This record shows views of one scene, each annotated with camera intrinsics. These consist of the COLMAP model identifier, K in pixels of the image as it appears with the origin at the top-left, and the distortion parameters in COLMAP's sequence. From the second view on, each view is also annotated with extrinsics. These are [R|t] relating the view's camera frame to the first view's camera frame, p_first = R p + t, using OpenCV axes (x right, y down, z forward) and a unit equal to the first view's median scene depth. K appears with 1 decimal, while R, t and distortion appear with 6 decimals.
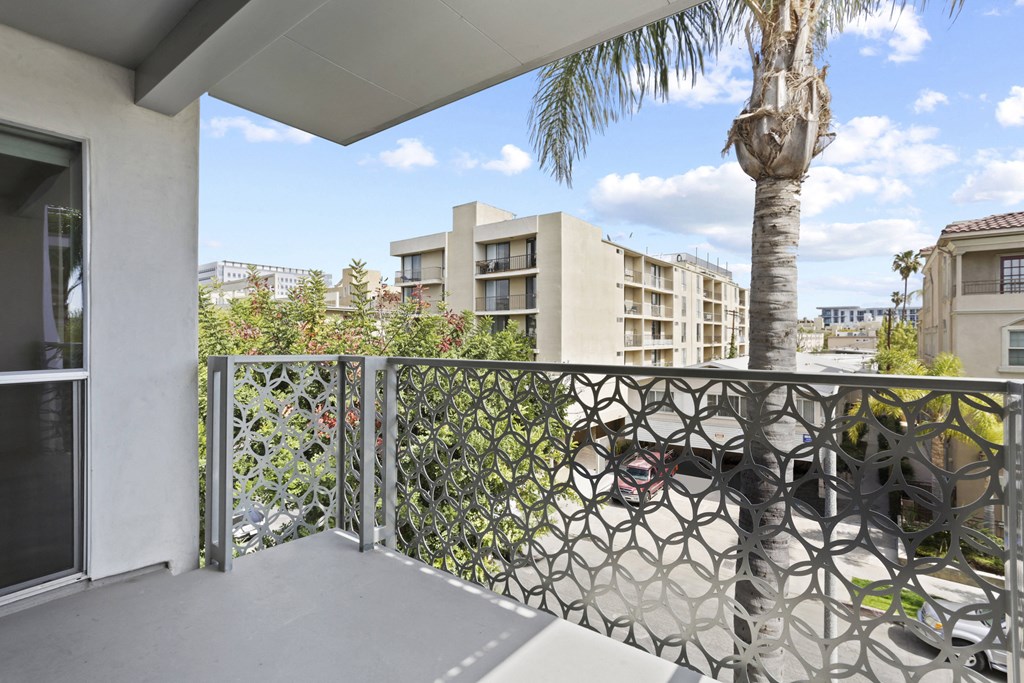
lens RADIAL K [[504.2, 0, 511.1], [0, 504.2, 333.2], [0, 0, 1]] dist [-0.042995, 0.000158]
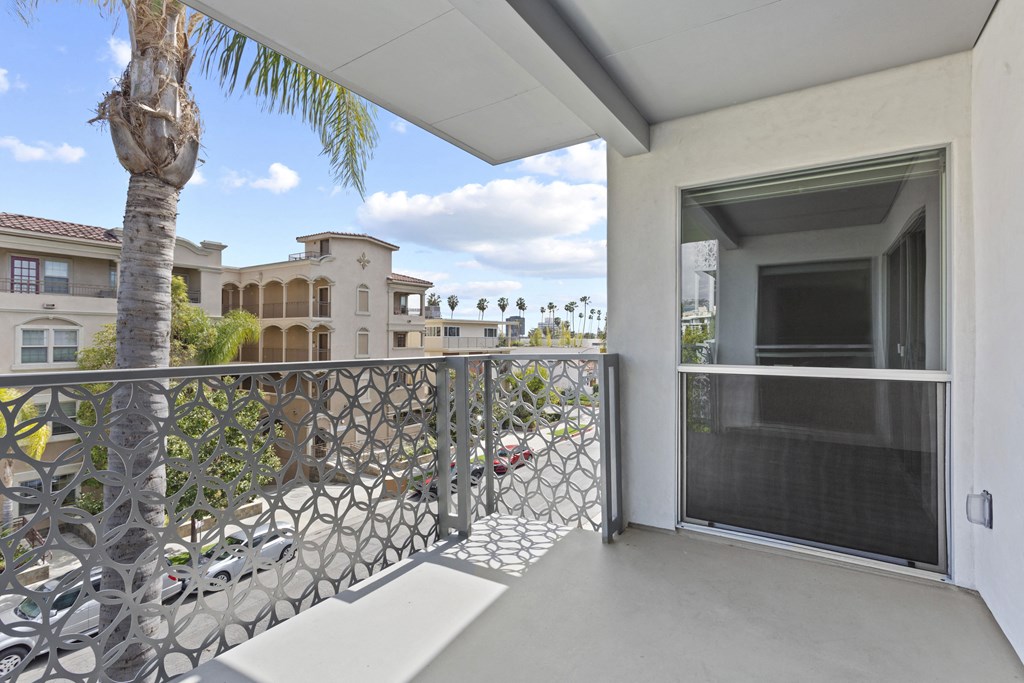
lens RADIAL K [[479.2, 0, 509.2], [0, 479.2, 332.4], [0, 0, 1]] dist [-0.012660, 0.000015]
pose [[-0.069729, 0.019275, 0.997380, -0.497393], [-0.020815, 0.999568, -0.020772, 0.005543], [-0.997349, -0.022209, -0.069298, 0.348264]]
